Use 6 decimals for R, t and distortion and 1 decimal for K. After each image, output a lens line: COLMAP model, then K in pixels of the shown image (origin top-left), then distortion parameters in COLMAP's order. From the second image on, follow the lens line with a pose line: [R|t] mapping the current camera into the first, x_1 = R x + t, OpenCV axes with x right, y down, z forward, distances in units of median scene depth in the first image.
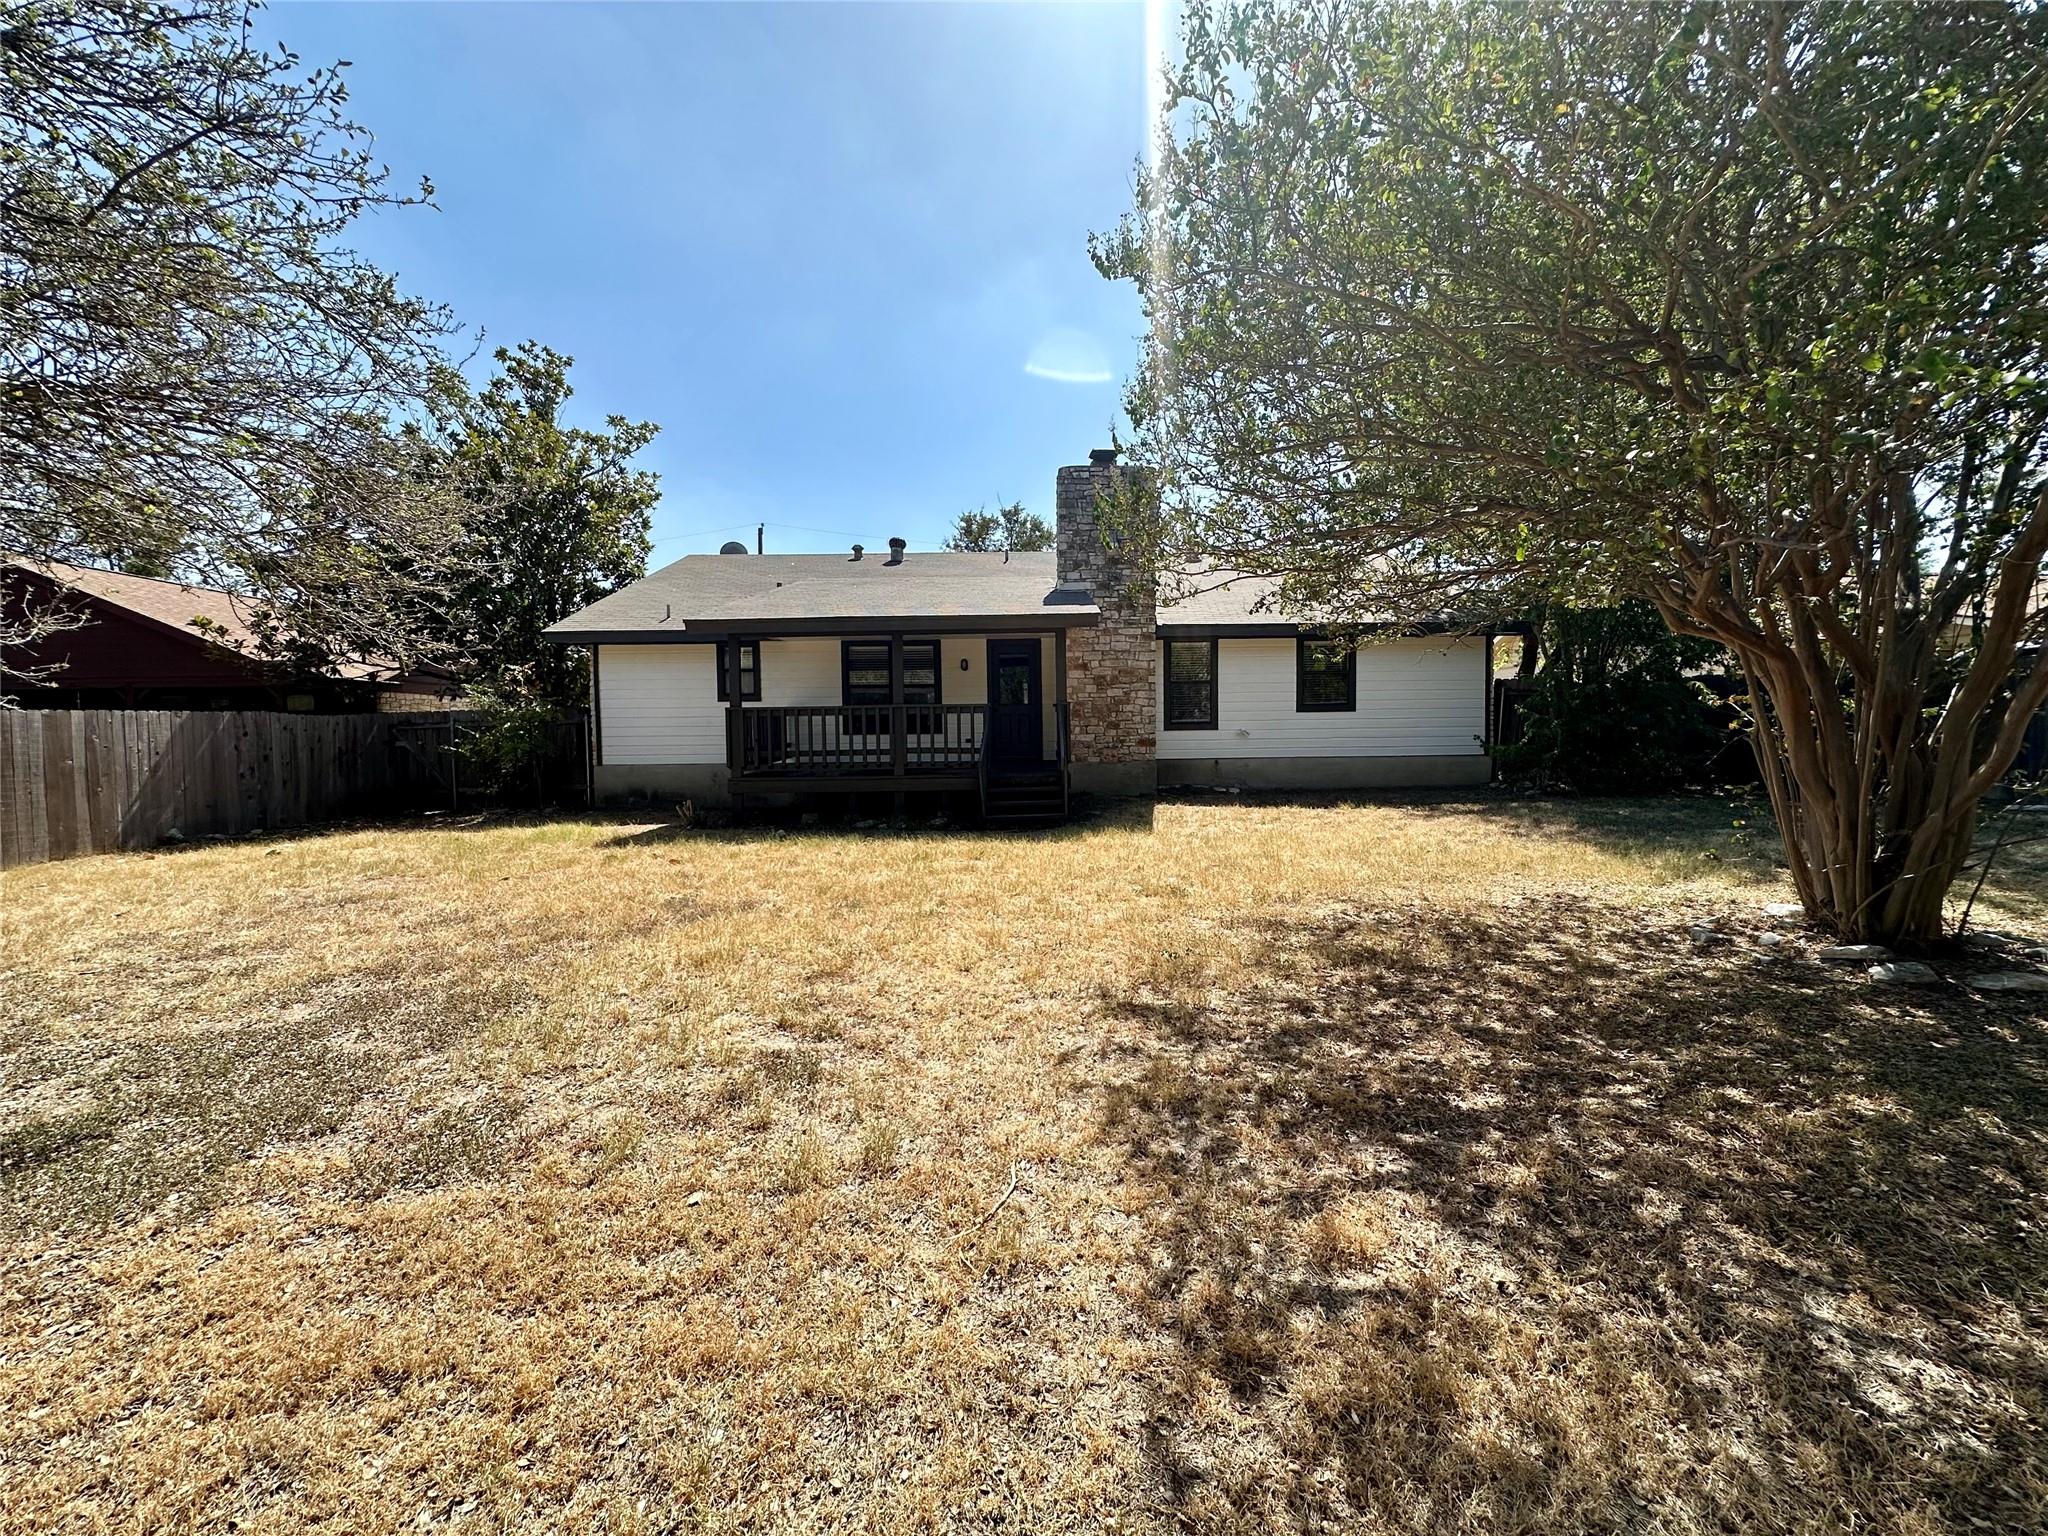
lens RADIAL K [[816.9, 0, 1017.8], [0, 816.9, 765.9], [0, 0, 1]] dist [-0.002212, 0.000771]
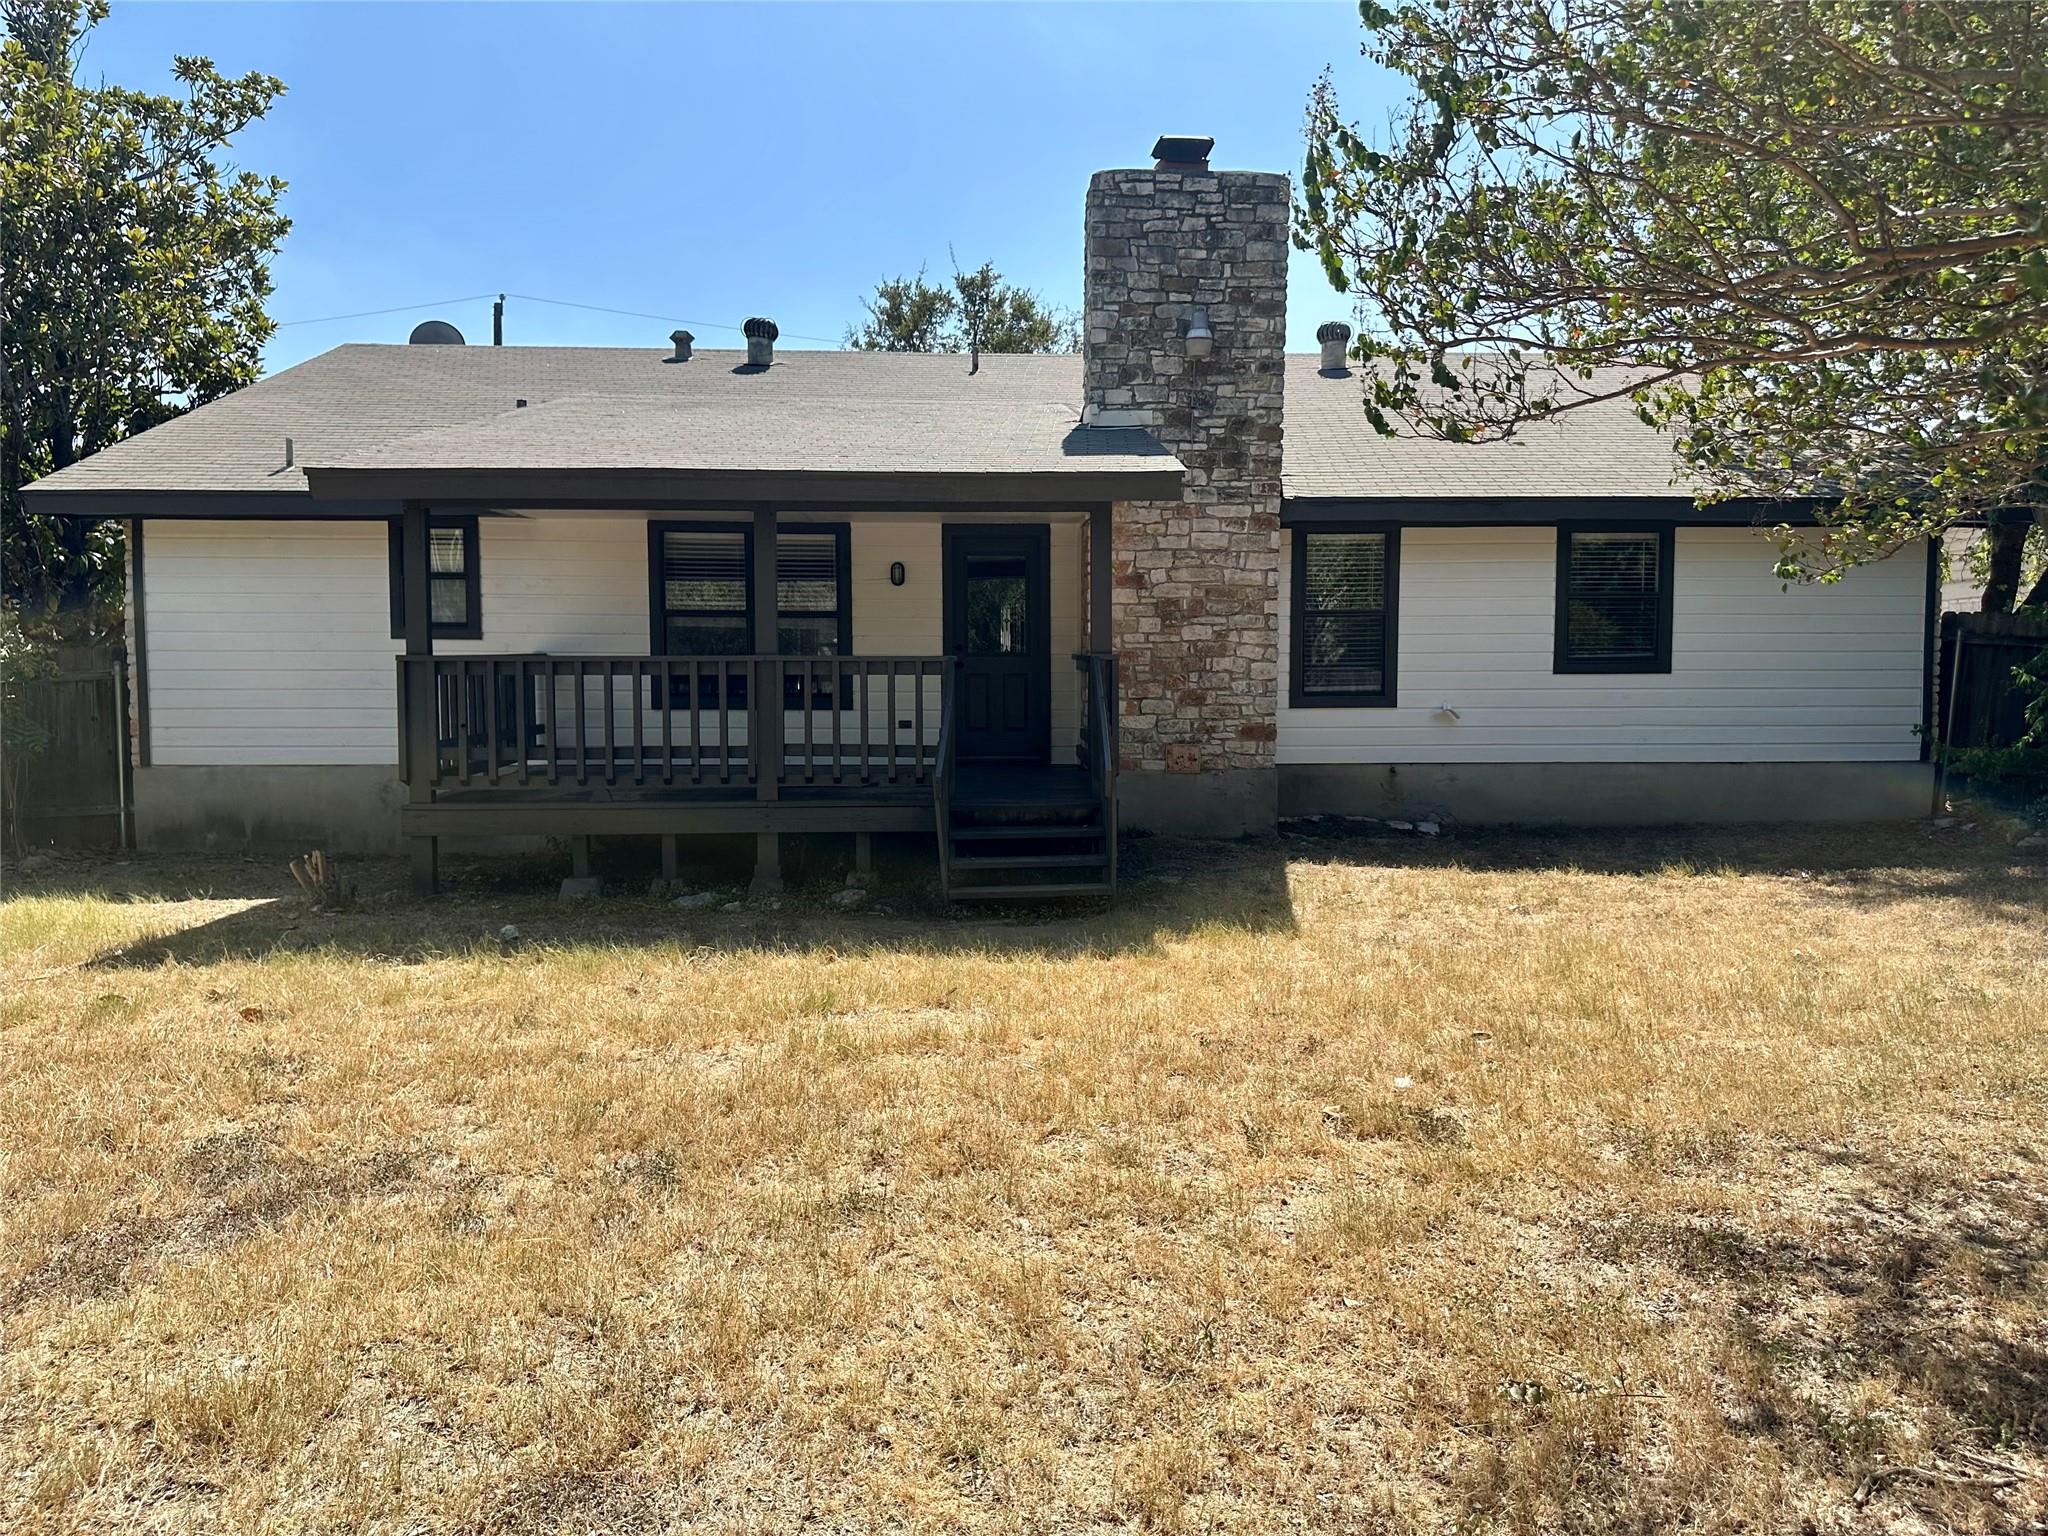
lens RADIAL K [[1425.7, 0, 1028.1], [0, 1425.7, 780.6], [0, 0, 1]] dist [0.040949, -0.024488]
pose [[0.999095, 0.007920, 0.041802, -0.021244], [-0.008920, 0.999678, 0.023774, -0.018516], [-0.041601, -0.024126, 0.998843, 0.123628]]
